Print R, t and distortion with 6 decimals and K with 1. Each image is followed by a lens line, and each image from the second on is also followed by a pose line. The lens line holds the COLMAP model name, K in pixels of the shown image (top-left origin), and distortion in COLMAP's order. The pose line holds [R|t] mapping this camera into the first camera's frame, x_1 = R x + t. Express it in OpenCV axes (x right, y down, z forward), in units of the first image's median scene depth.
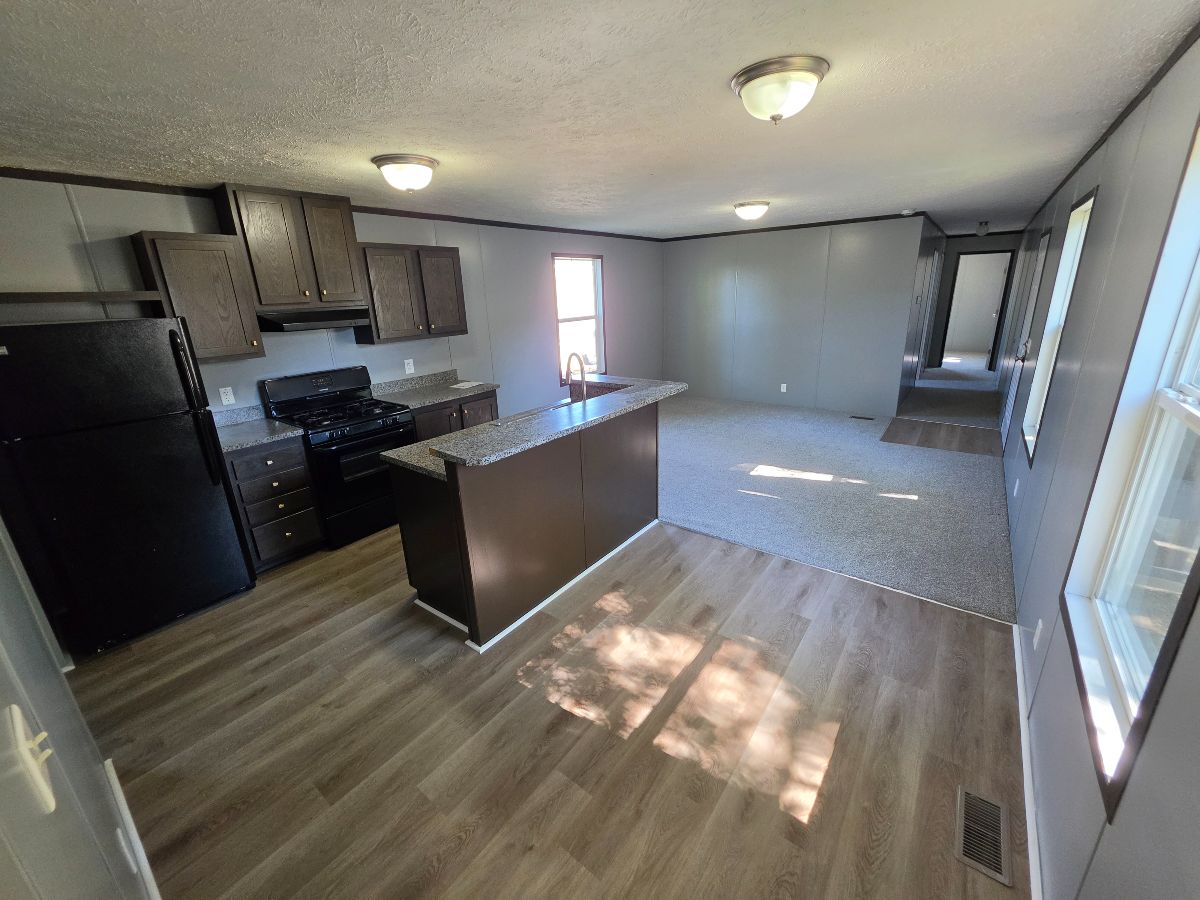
lens RADIAL K [[482.2, 0, 602.3], [0, 482.2, 437.1], [0, 0, 1]] dist [0.002482, 0.000046]
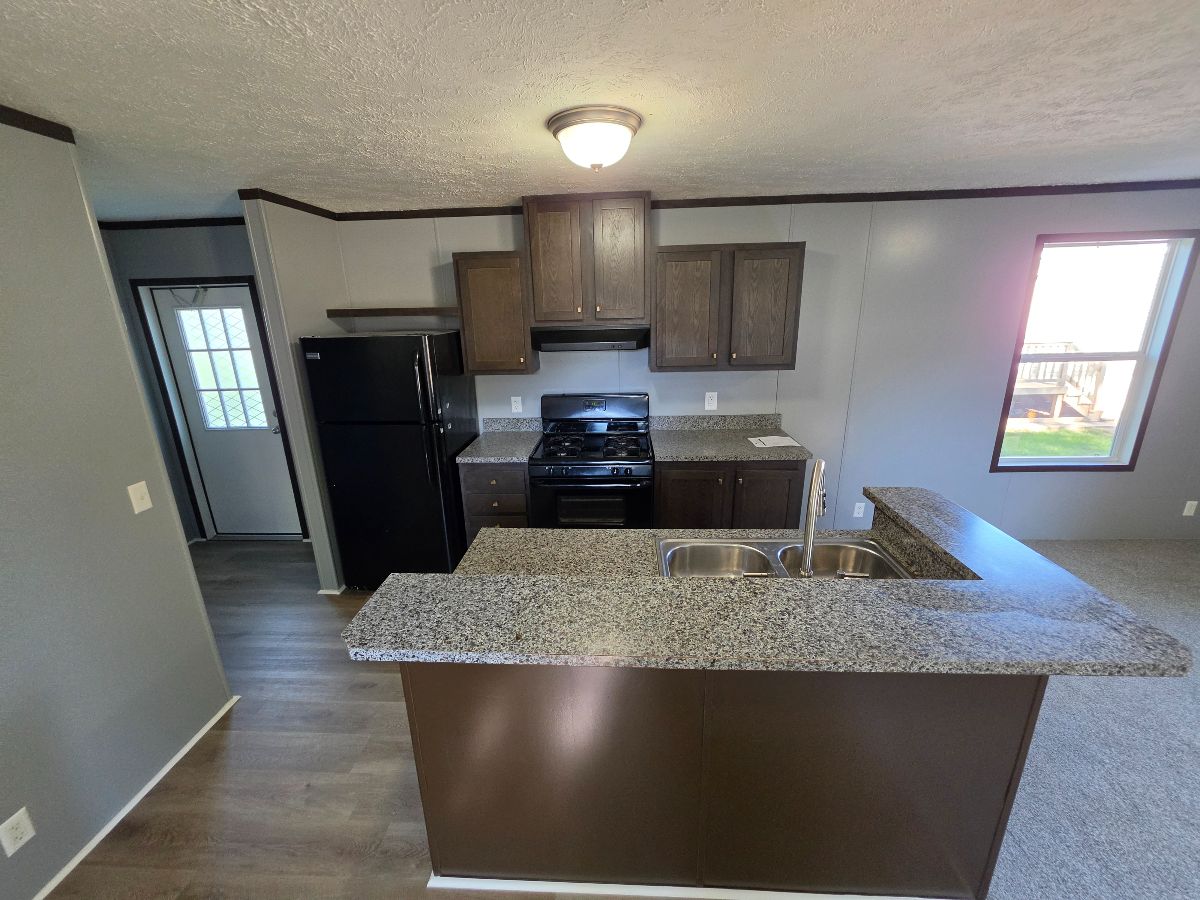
lens RADIAL K [[482.2, 0, 603.6], [0, 482.2, 441.2], [0, 0, 1]] dist [0.002482, 0.000046]
pose [[0.562984, 0.254268, -0.786383, 0.199958], [-0.239659, 0.960840, 0.139101, -0.228653], [0.790957, 0.110153, 0.601875, 0.605344]]
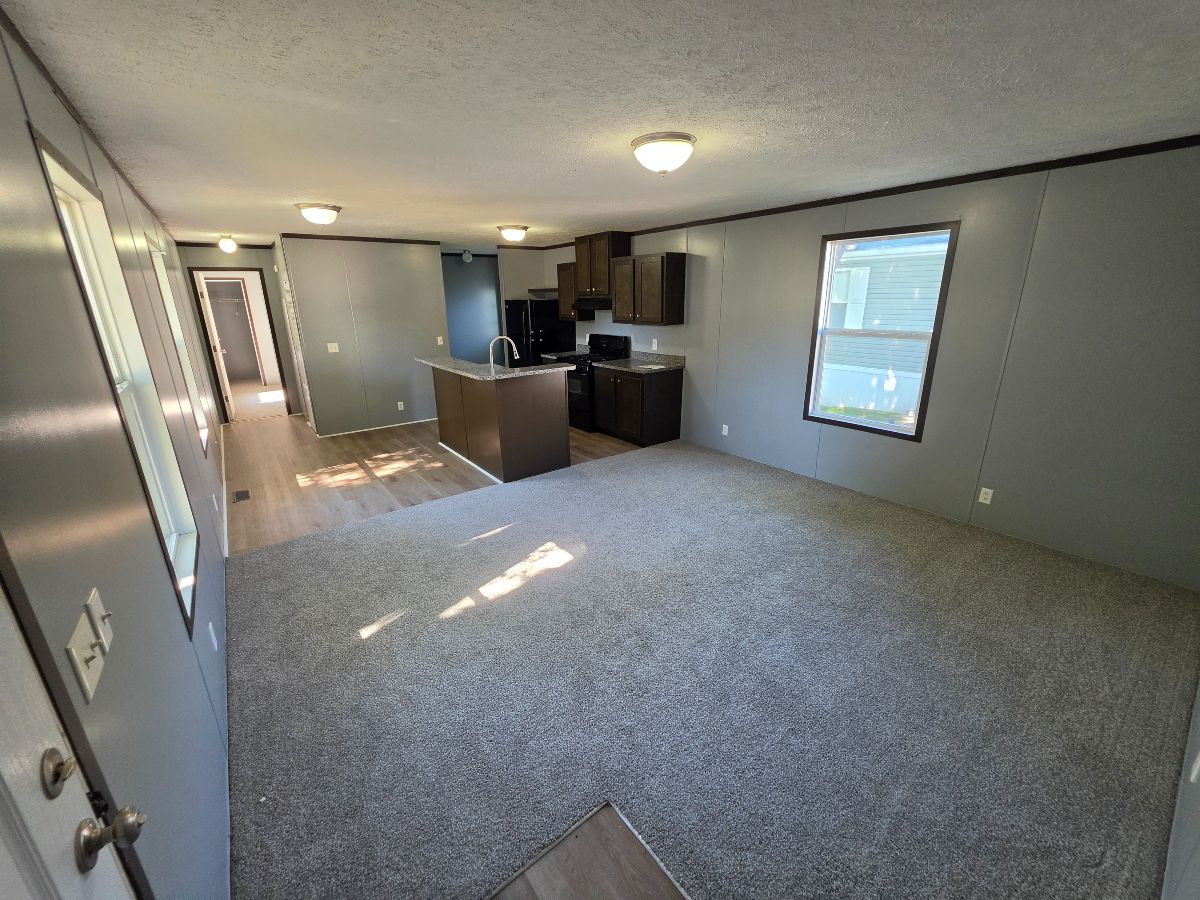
lens RADIAL K [[482.2, 0, 600.2], [0, 482.2, 444.8], [0, 0, 1]] dist [0.002482, 0.000046]
pose [[-0.268225, 0.328817, -0.905503, 1.460954], [-0.255080, 0.882156, 0.395898, -0.604007], [0.928972, 0.337165, -0.152742, 1.785752]]
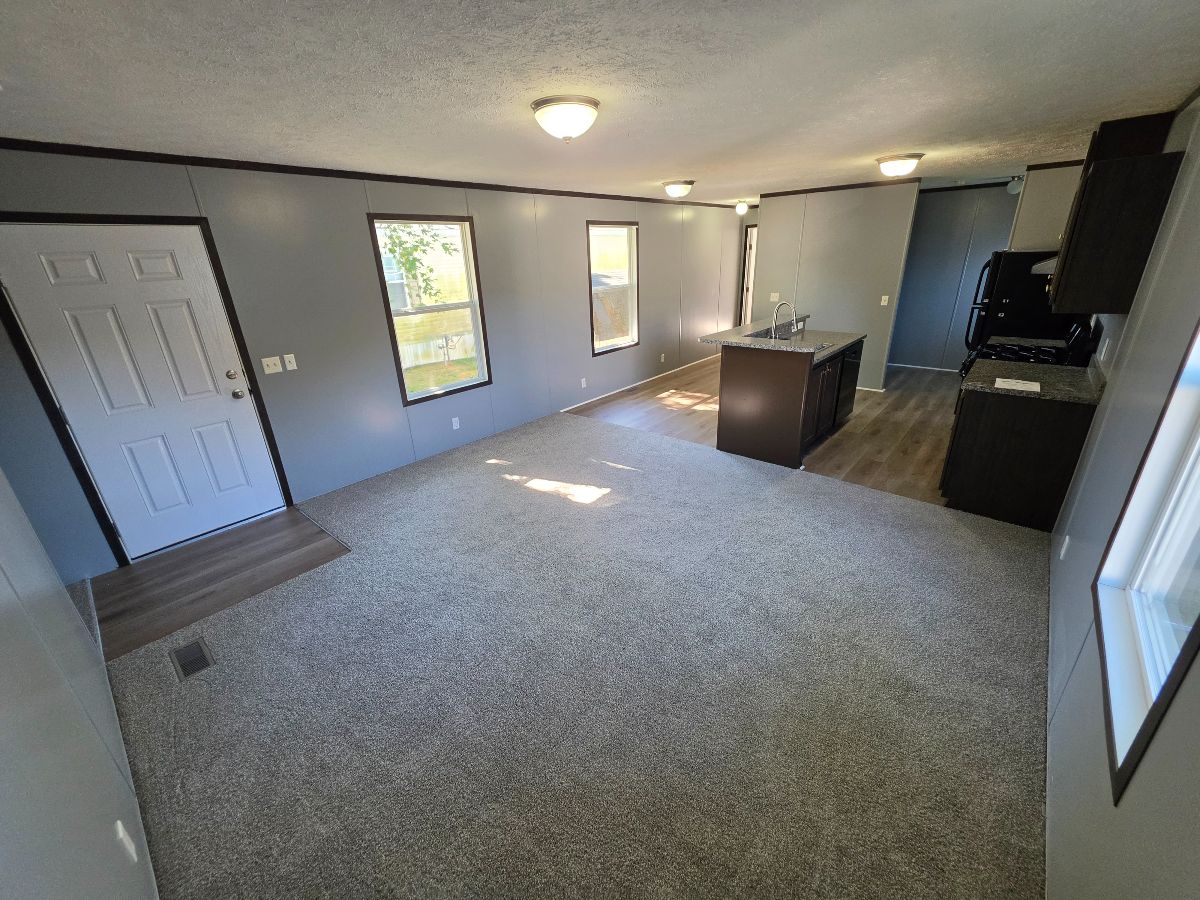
lens RADIAL K [[482.2, 0, 602.5], [0, 482.2, 443.7], [0, 0, 1]] dist [0.002482, 0.000046]
pose [[-0.994372, 0.047345, 0.094776, 0.365536], [0.096013, 0.780864, 0.617279, -0.814581], [-0.044782, 0.622905, -0.781015, 2.542822]]
